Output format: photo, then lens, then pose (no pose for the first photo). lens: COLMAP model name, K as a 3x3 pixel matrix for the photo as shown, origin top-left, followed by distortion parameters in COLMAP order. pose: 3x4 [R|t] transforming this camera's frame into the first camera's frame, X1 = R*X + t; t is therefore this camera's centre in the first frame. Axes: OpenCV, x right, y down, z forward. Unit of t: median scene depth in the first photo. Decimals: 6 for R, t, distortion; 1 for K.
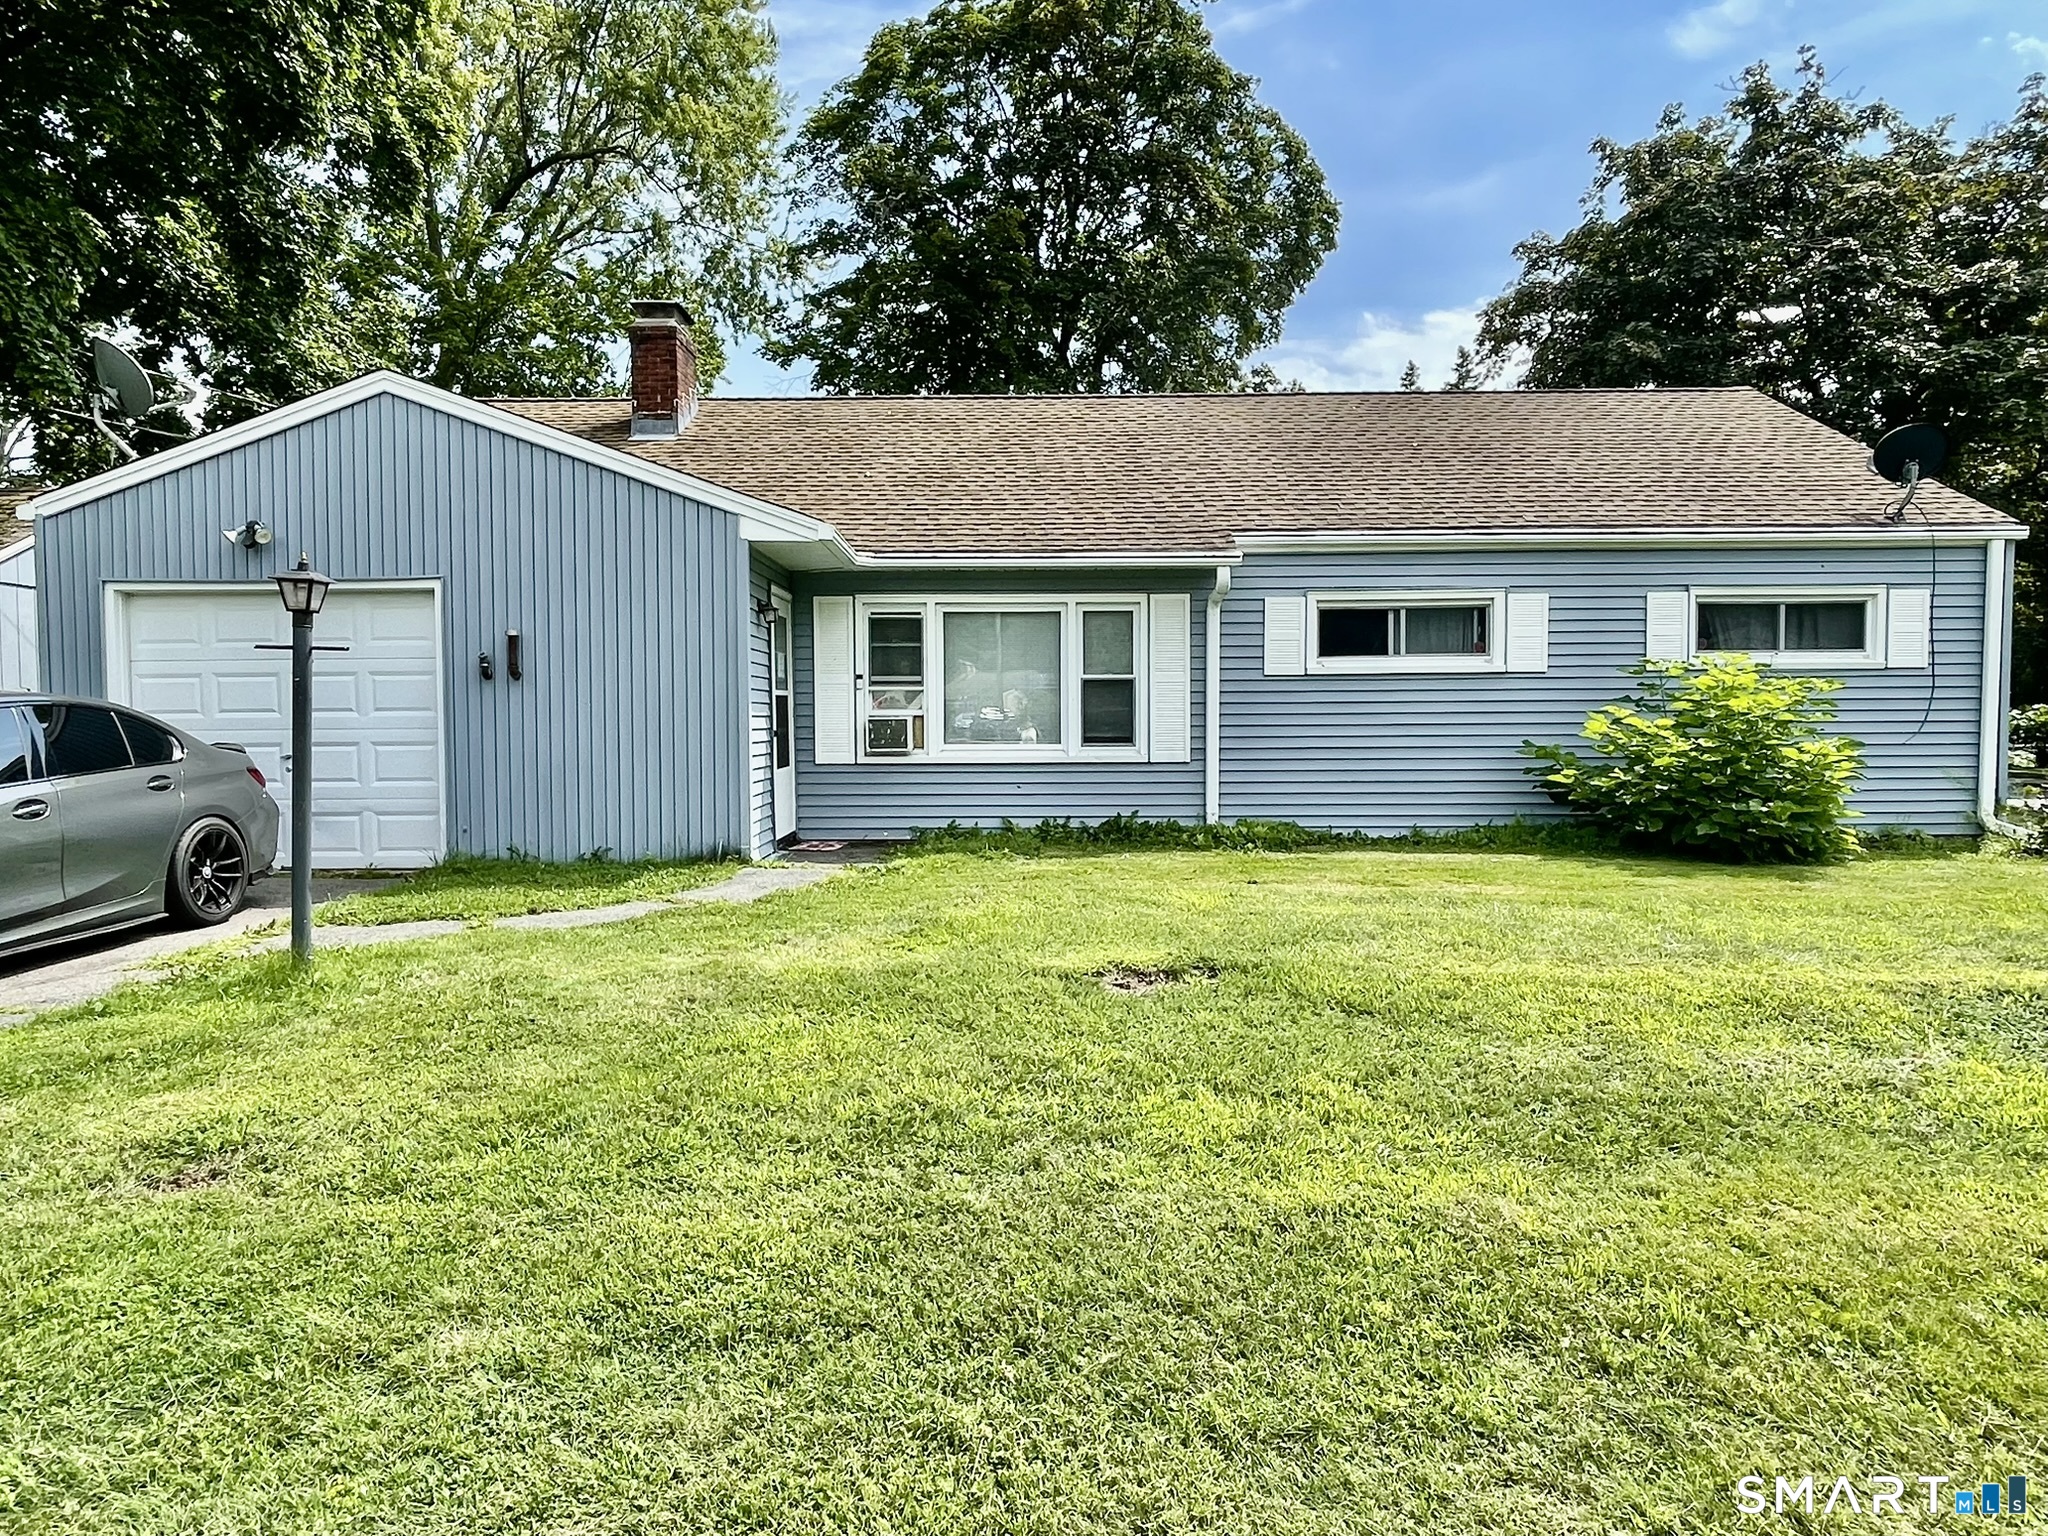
lens RADIAL K [[1326.0, 0, 1024.0], [0, 1326.0, 768.0], [0, 0, 1]] dist [0.005913, -0.015411]
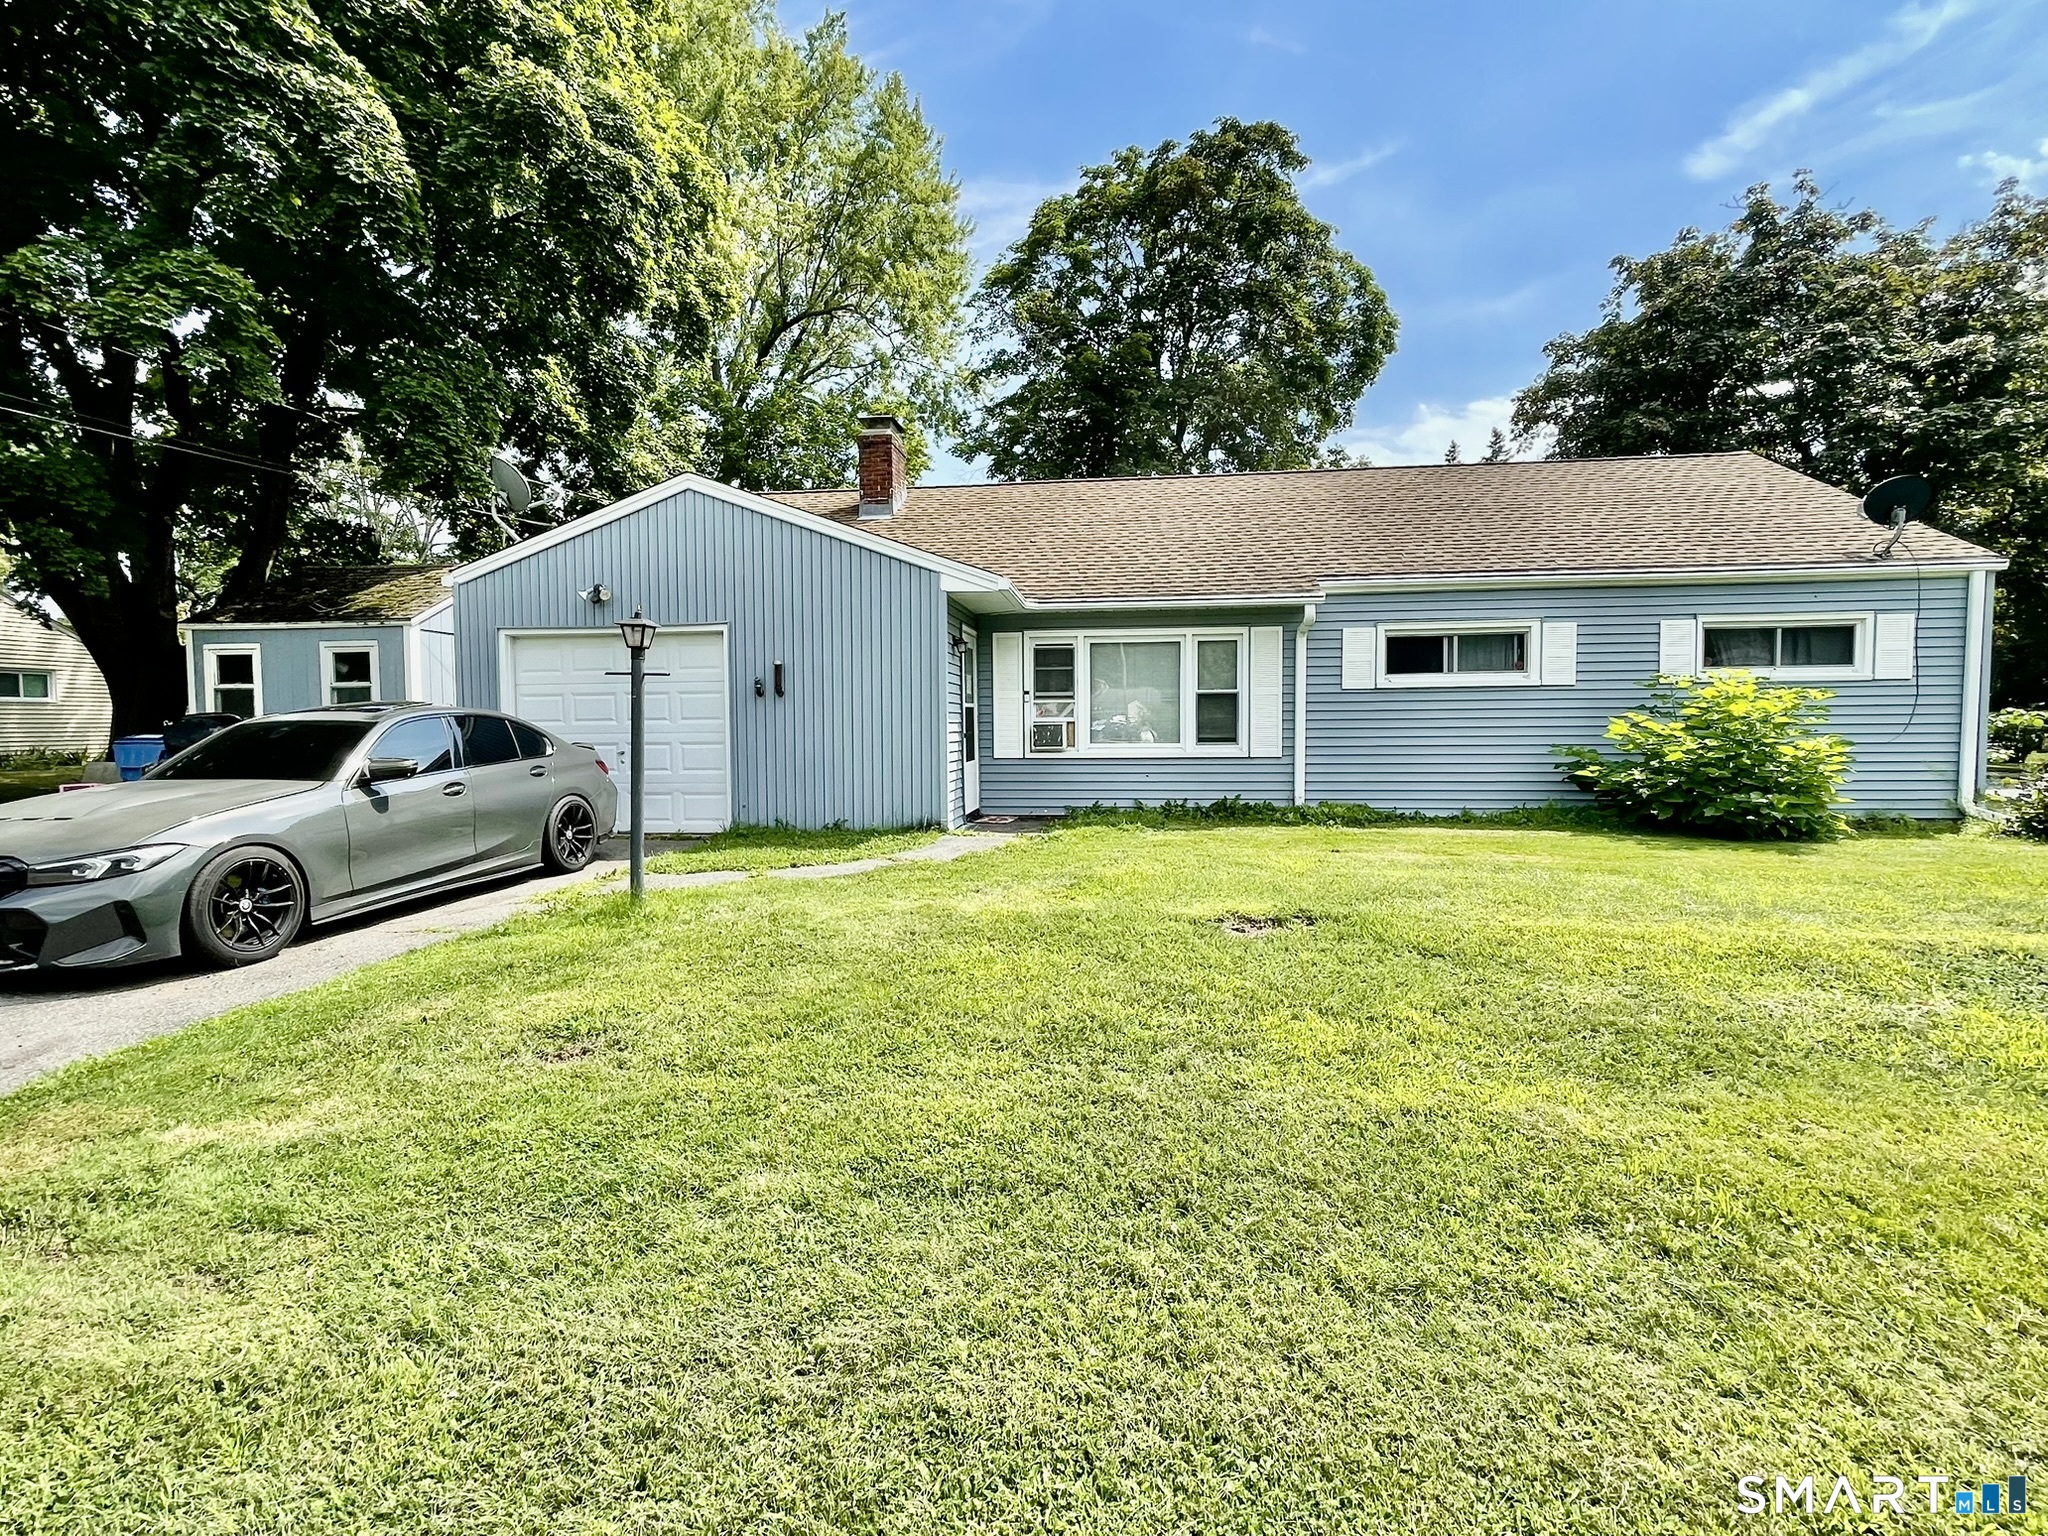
lens RADIAL K [[1001.2, 0, 1024.0], [0, 1001.2, 768.0], [0, 0, 1]] dist [-0.001635, 0.001364]
pose [[0.992932, 0.002349, -0.118659, -0.009319], [-0.001589, 0.999978, 0.006503, 0.000264], [0.118672, -0.006268, 0.992914, 0.003529]]
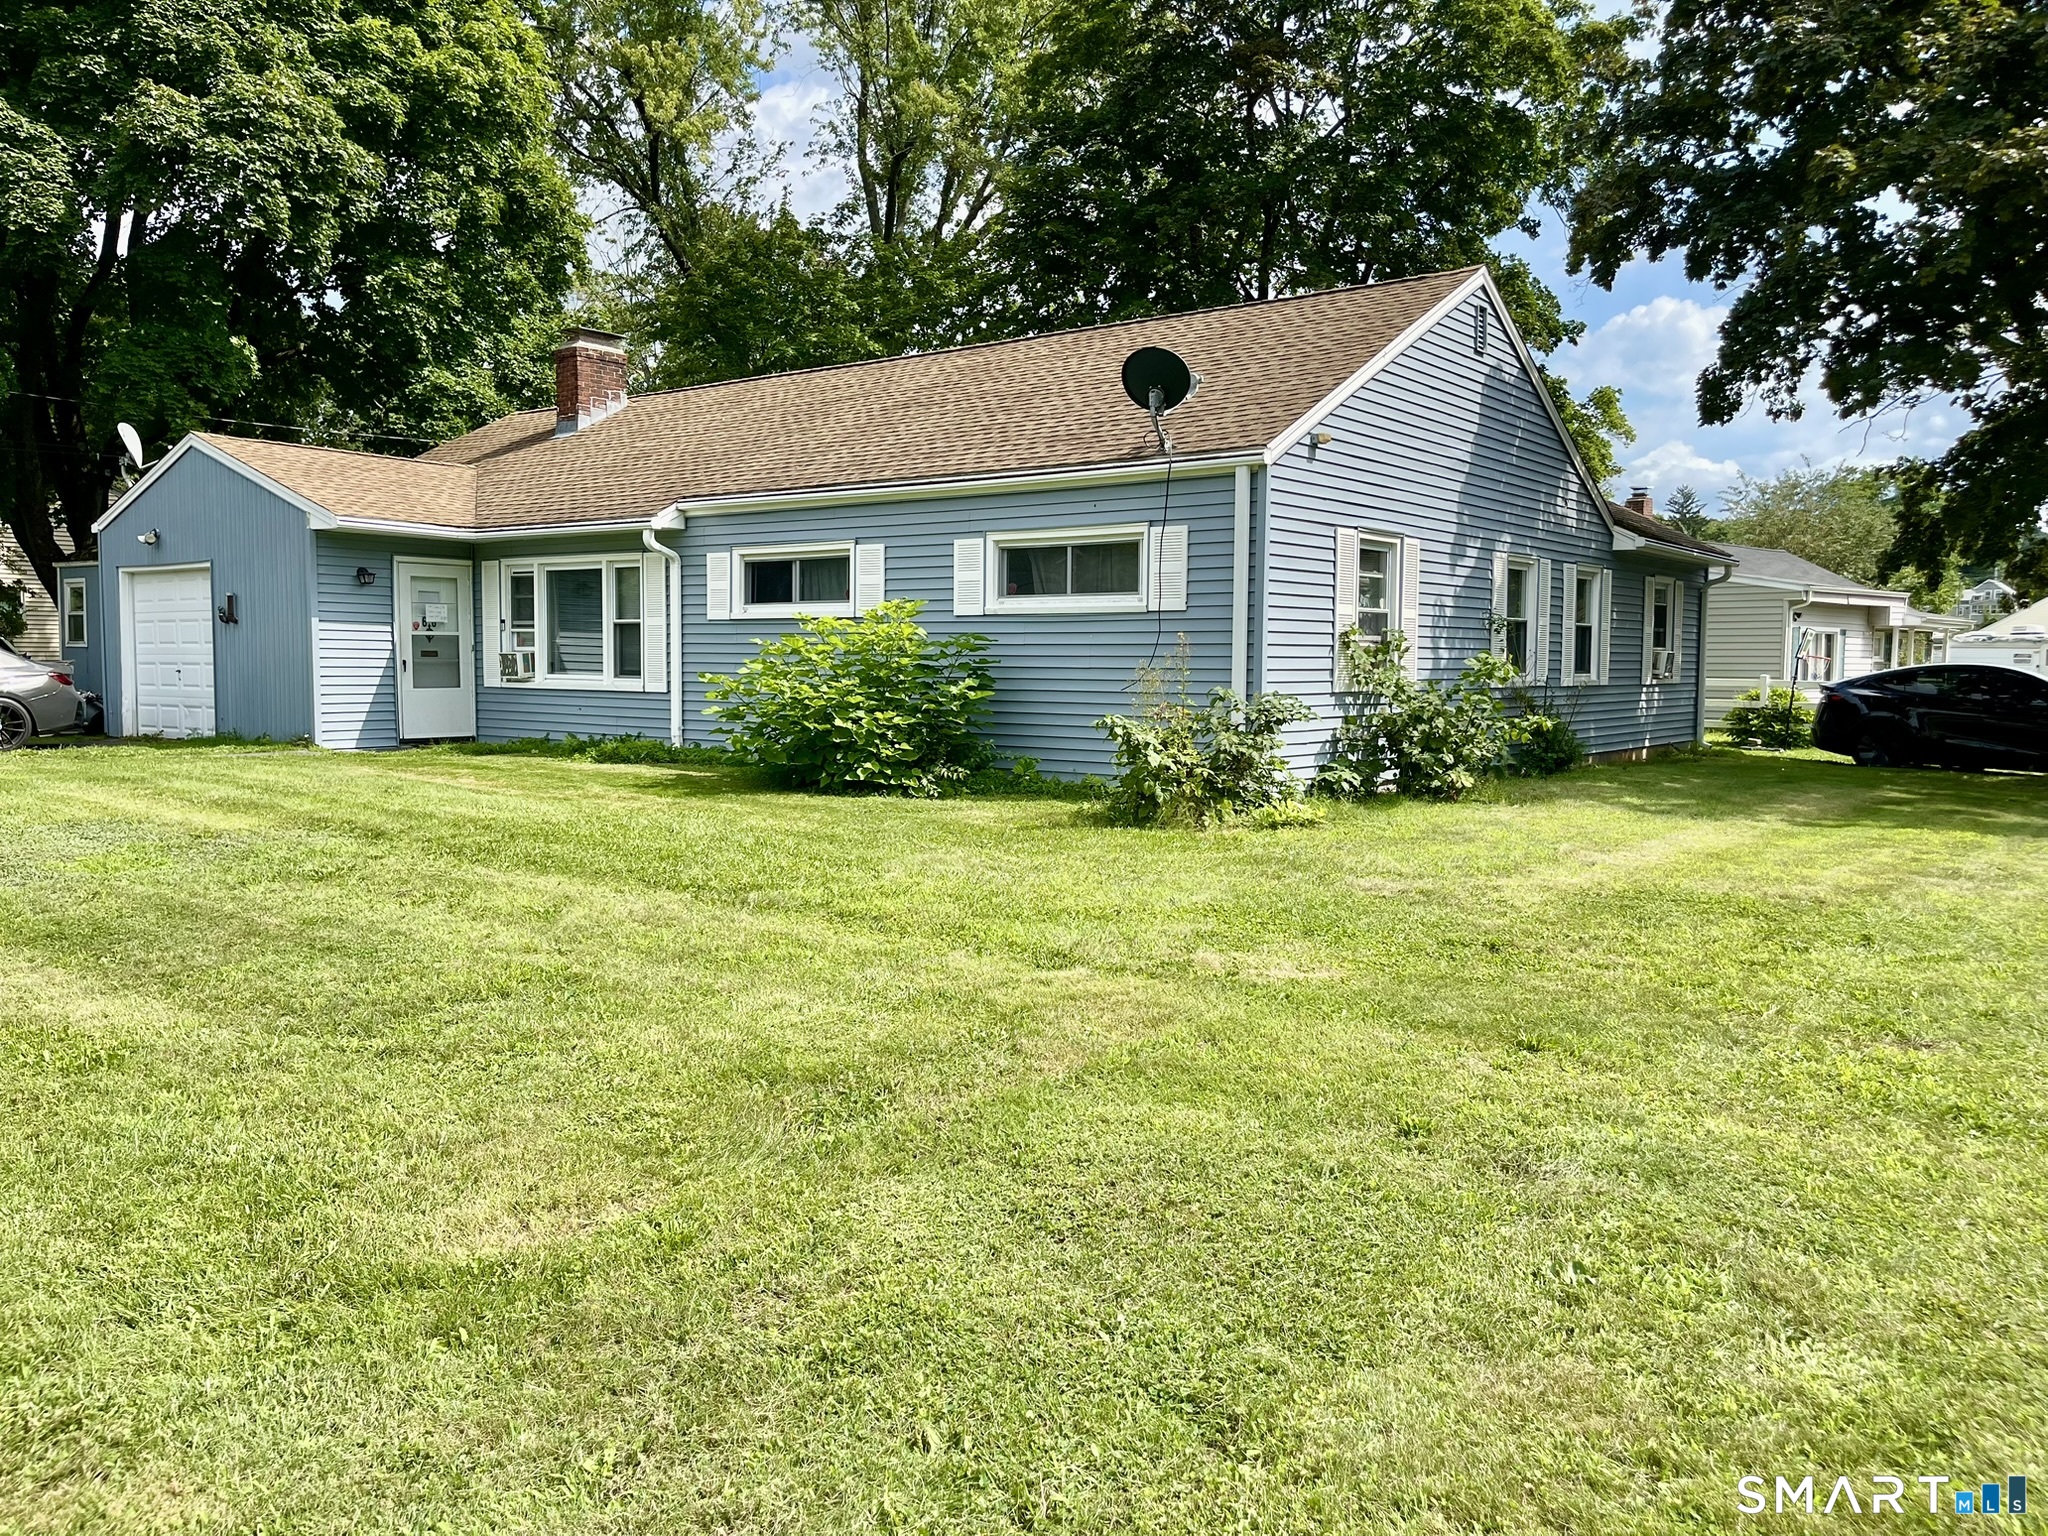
lens RADIAL K [[1532.8, 0, 1031.0], [0, 1532.8, 769.0], [0, 0, 1]] dist [0.071361, -0.112612]
pose [[0.796956, 0.056516, -0.601387, 1.416475], [-0.038721, 0.998346, 0.042507, -0.008803], [0.602794, -0.010590, 0.797826, 0.099981]]
